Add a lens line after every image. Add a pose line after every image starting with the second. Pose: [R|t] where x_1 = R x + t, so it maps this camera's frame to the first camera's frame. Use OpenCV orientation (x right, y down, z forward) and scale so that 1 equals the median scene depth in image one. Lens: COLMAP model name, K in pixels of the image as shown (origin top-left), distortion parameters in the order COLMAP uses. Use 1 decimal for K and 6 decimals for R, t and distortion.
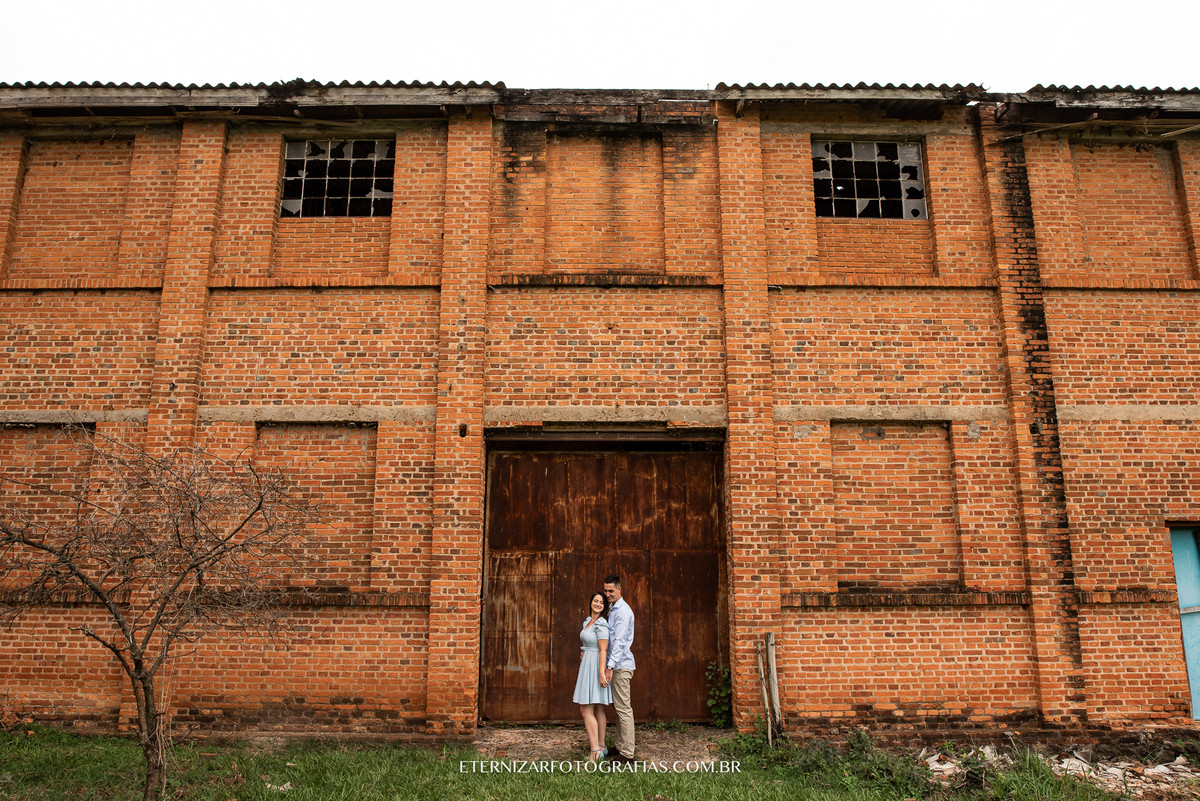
lens RADIAL K [[853.8, 0, 589.3], [0, 853.8, 396.9], [0, 0, 1]] dist [-0.062561, 0.025540]
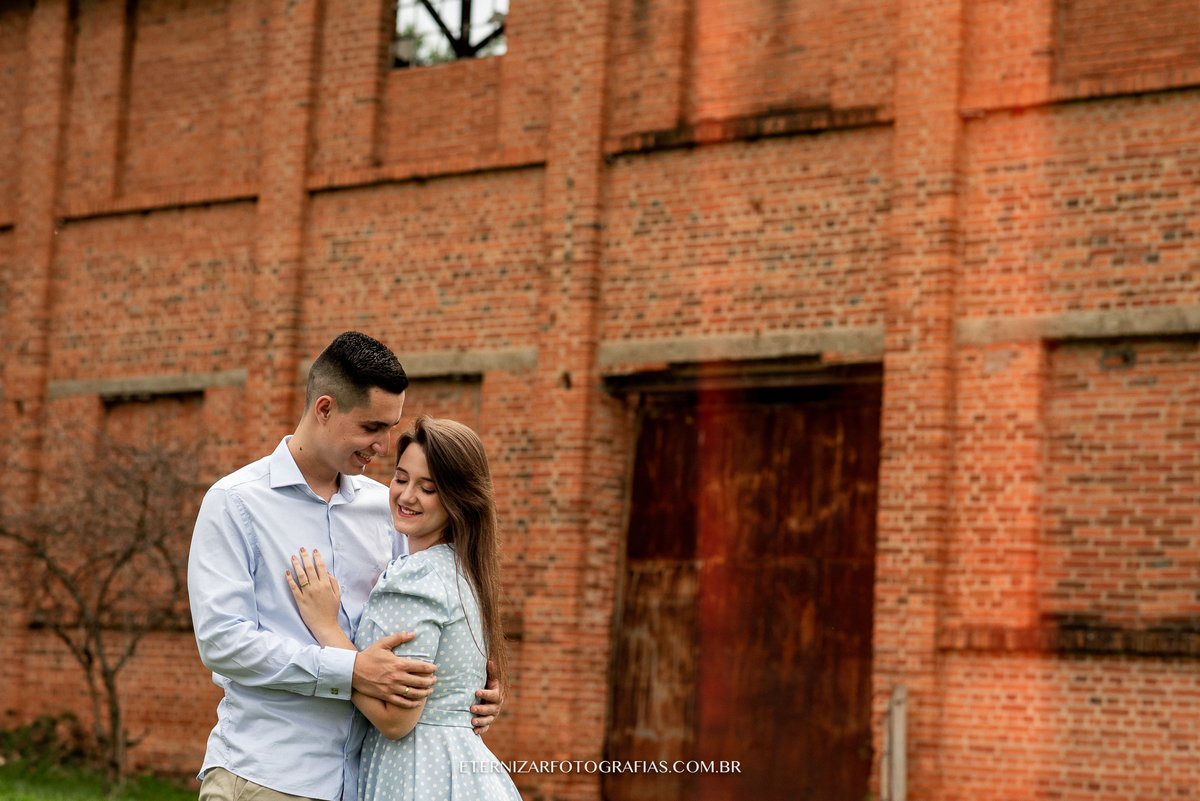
lens RADIAL K [[3095.2, 0, 592.5], [0, 3095.2, 405.3], [0, 0, 1]] dist [0.078418, 0.000000]
pose [[0.739991, -0.031622, -0.671873, 1.514951], [0.092756, 0.994148, 0.055369, -0.075871], [0.666190, -0.103293, 0.738594, -0.799034]]
